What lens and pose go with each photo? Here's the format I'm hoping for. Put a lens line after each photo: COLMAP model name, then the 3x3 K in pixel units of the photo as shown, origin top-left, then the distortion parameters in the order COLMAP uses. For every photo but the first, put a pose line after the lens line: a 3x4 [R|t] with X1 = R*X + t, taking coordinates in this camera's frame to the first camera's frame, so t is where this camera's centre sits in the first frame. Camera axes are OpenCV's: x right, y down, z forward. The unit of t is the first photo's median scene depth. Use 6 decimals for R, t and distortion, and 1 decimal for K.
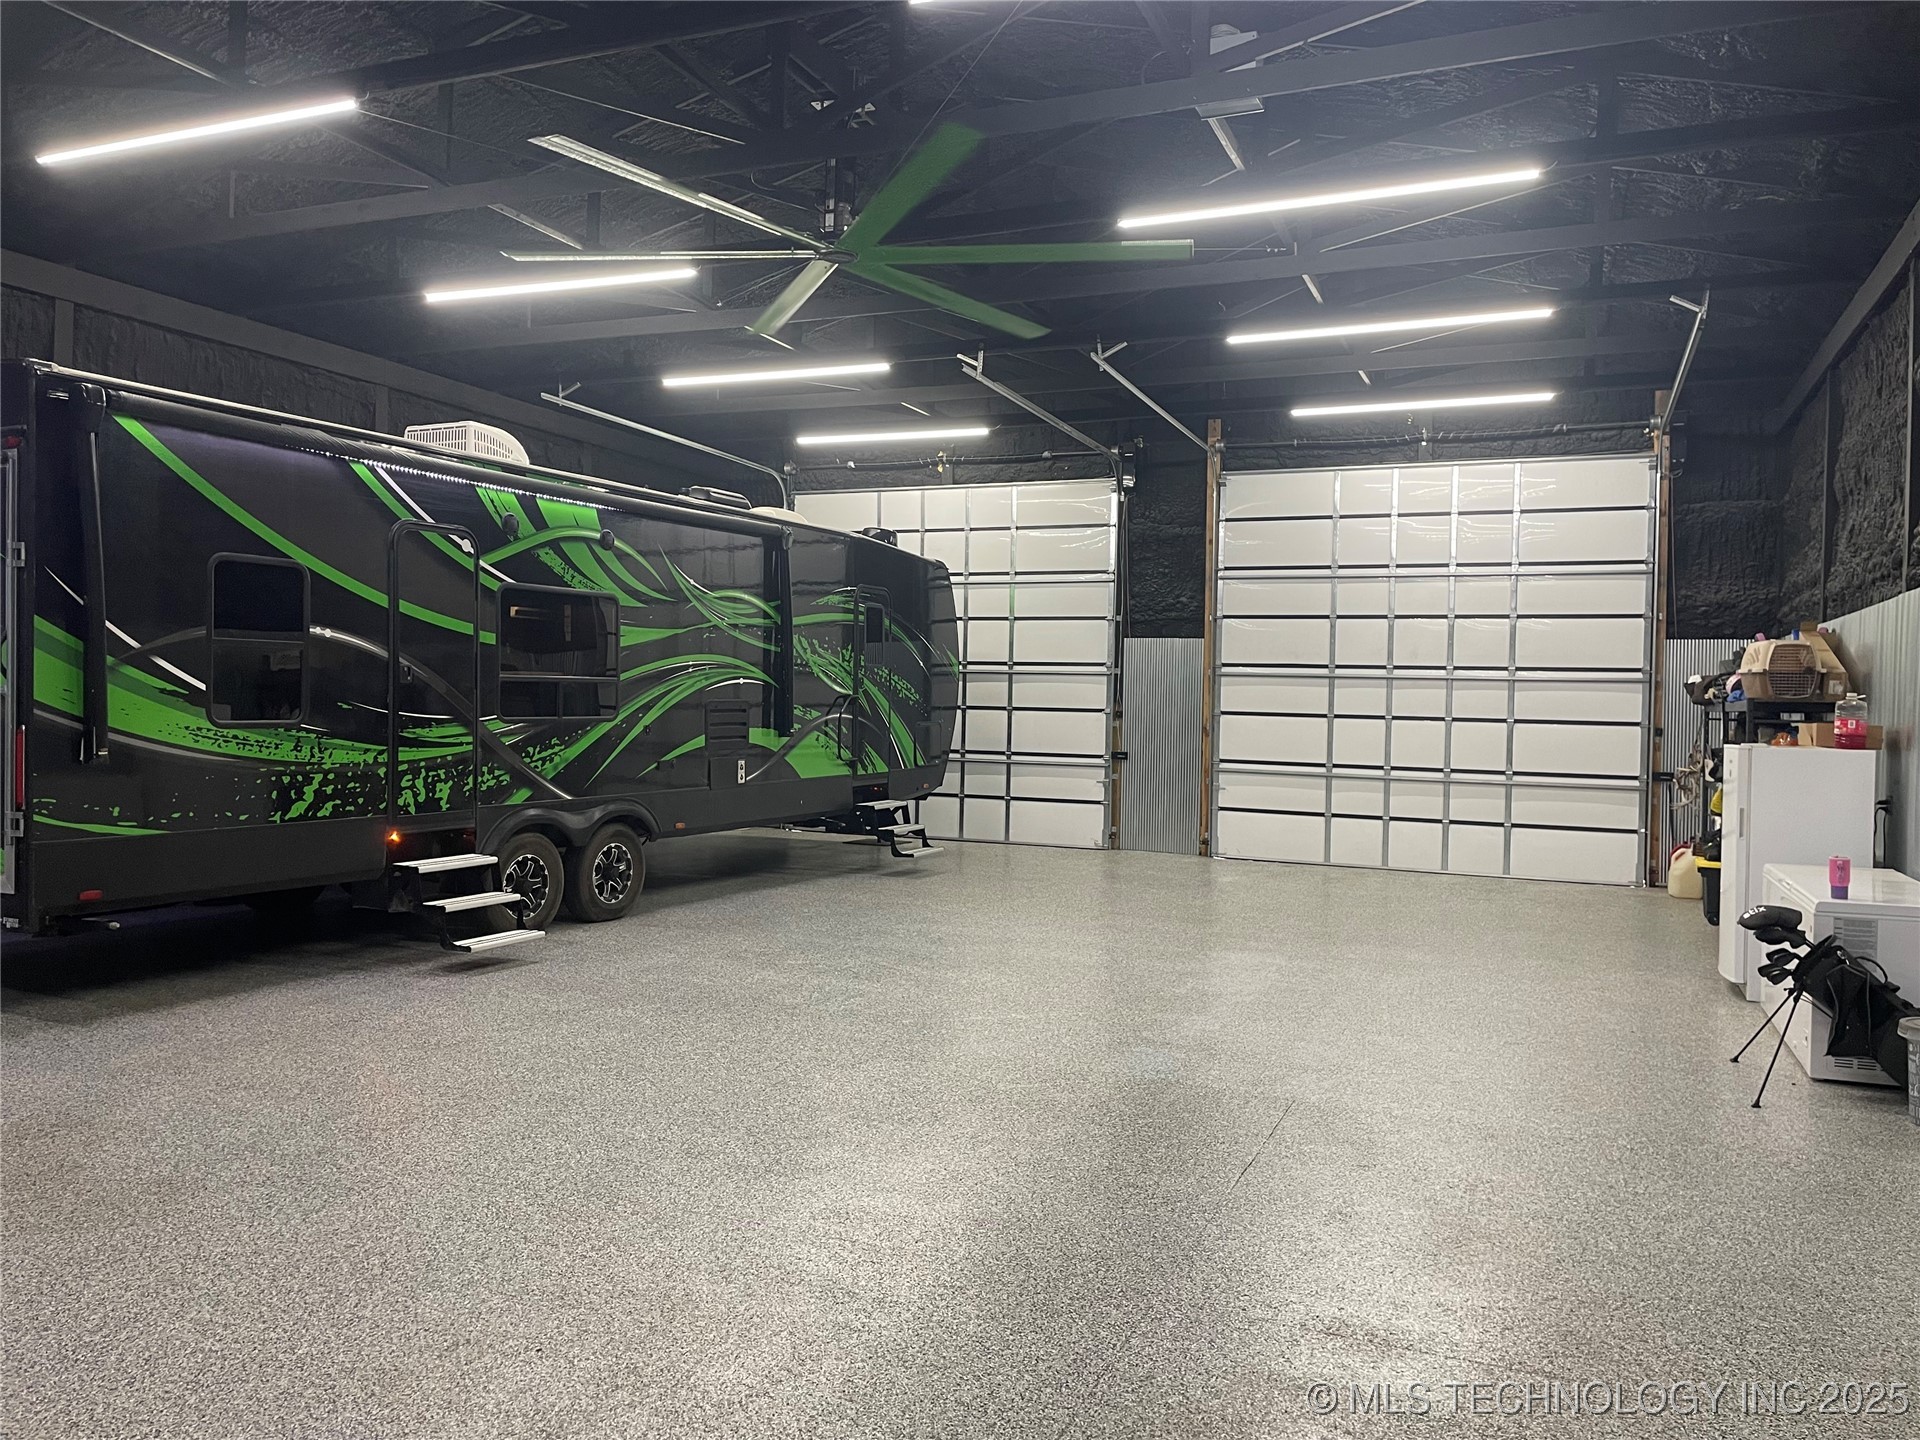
lens RADIAL K [[1430.7, 0, 960.0], [0, 1430.7, 720.0], [0, 0, 1]] dist [0.032148, -0.001013]
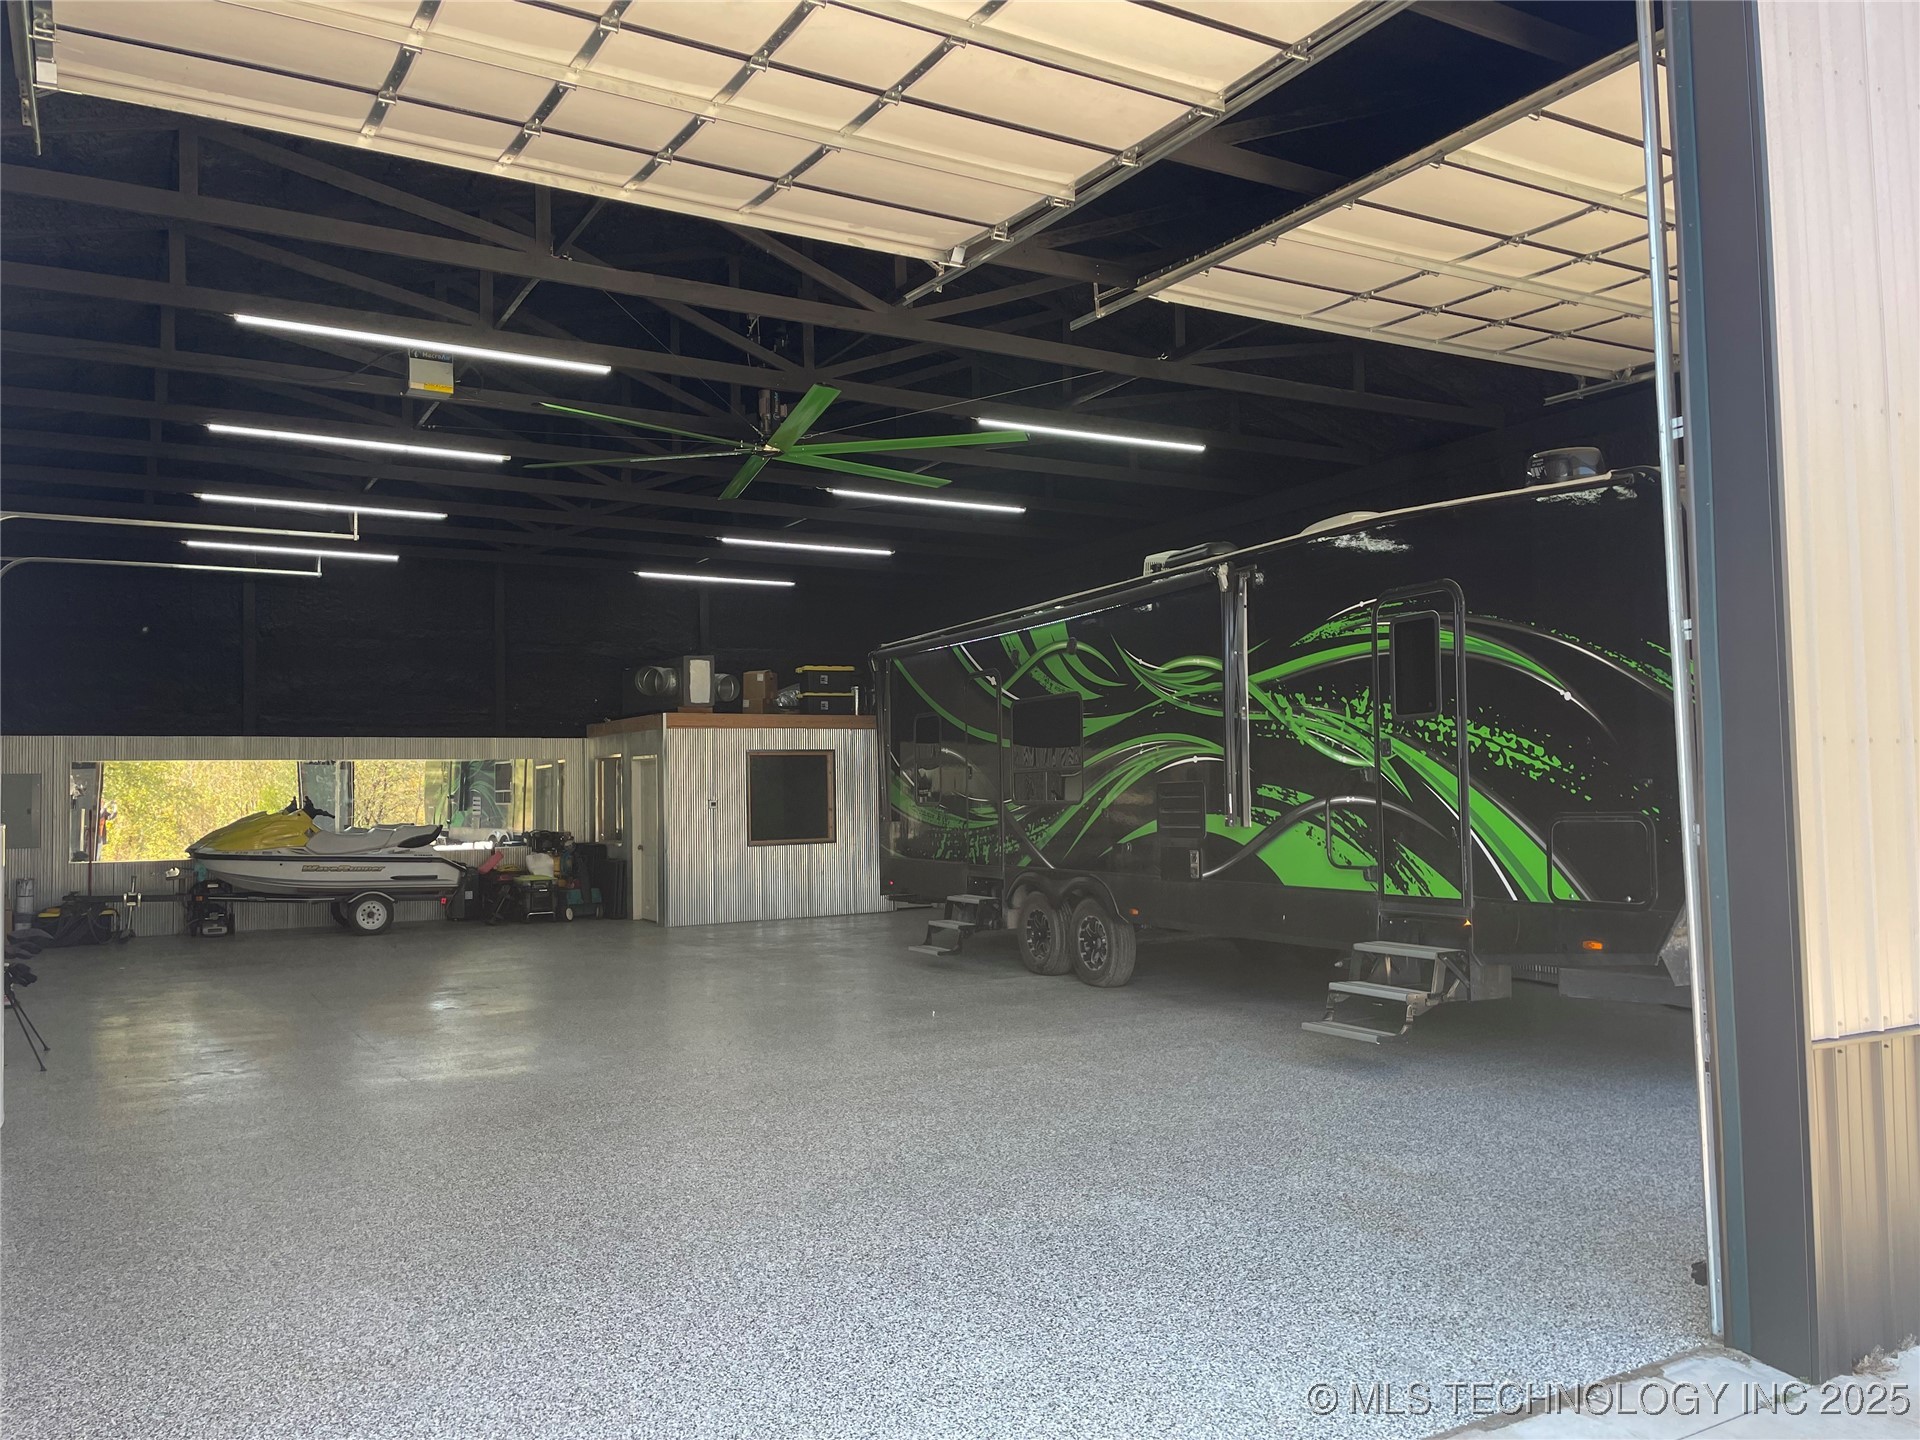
lens RADIAL K [[1439.8, 0, 960.0], [0, 1439.8, 720.0], [0, 0, 1]] dist [0.058791, 0.000803]
pose [[-0.605876, -0.047426, -0.794144, 0.701255], [-0.006014, 0.998466, -0.055040, -0.002372], [0.795536, -0.028572, -0.605232, 1.580878]]
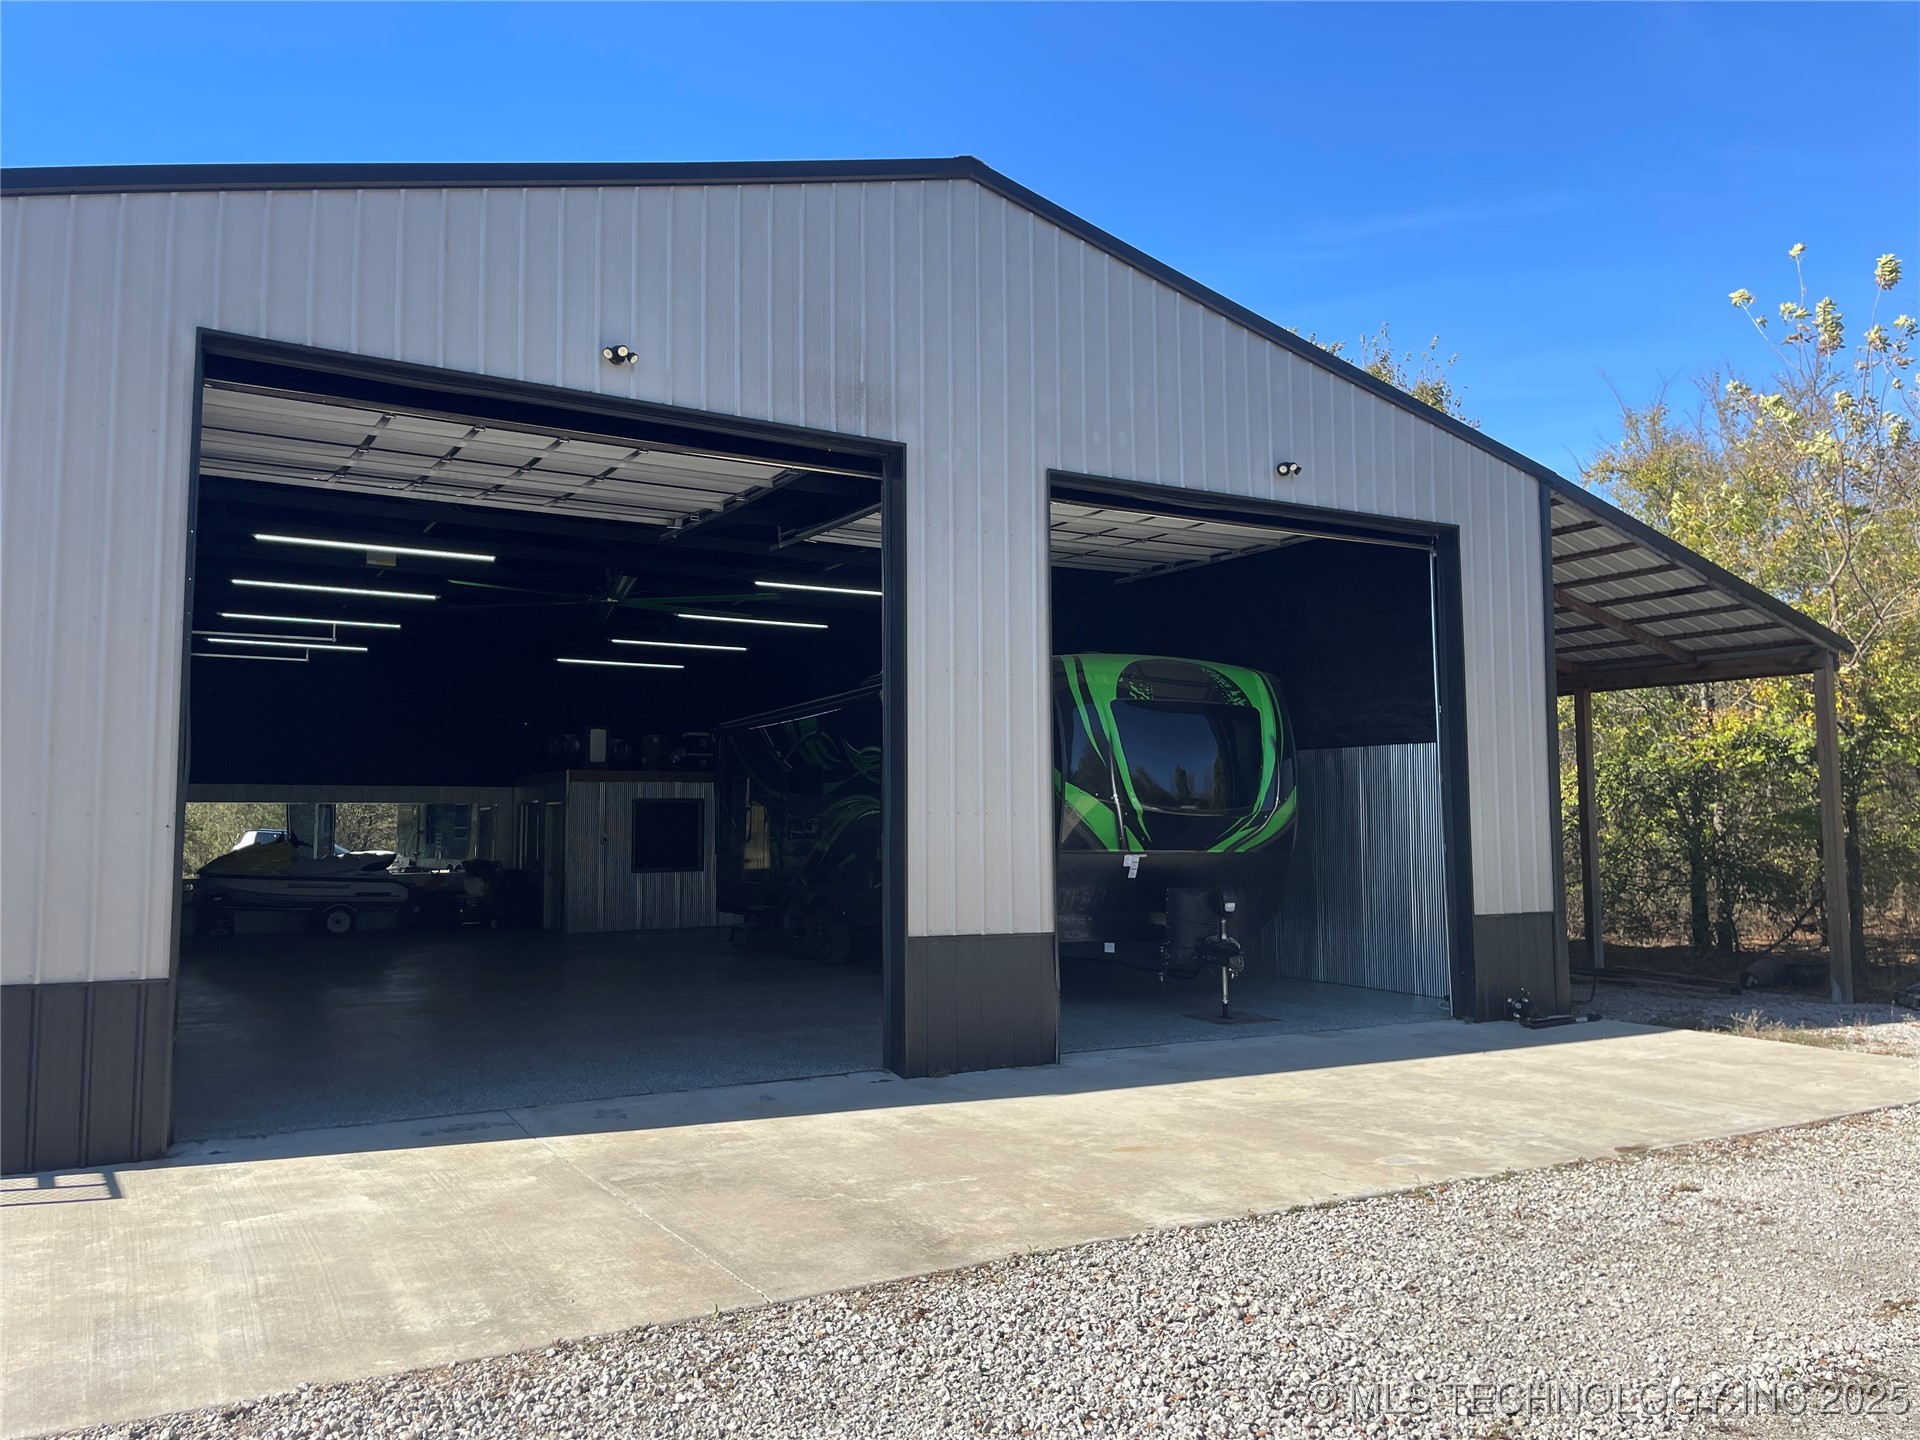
lens RADIAL K [[1430.7, 0, 960.0], [0, 1430.7, 720.0], [0, 0, 1]] dist [0.032148, -0.001013]
pose [[-0.594818, -0.079962, -0.799873, 0.976745], [-0.018485, 0.996138, -0.085836, 0.000155], [0.803648, -0.036272, -0.593999, 2.077045]]
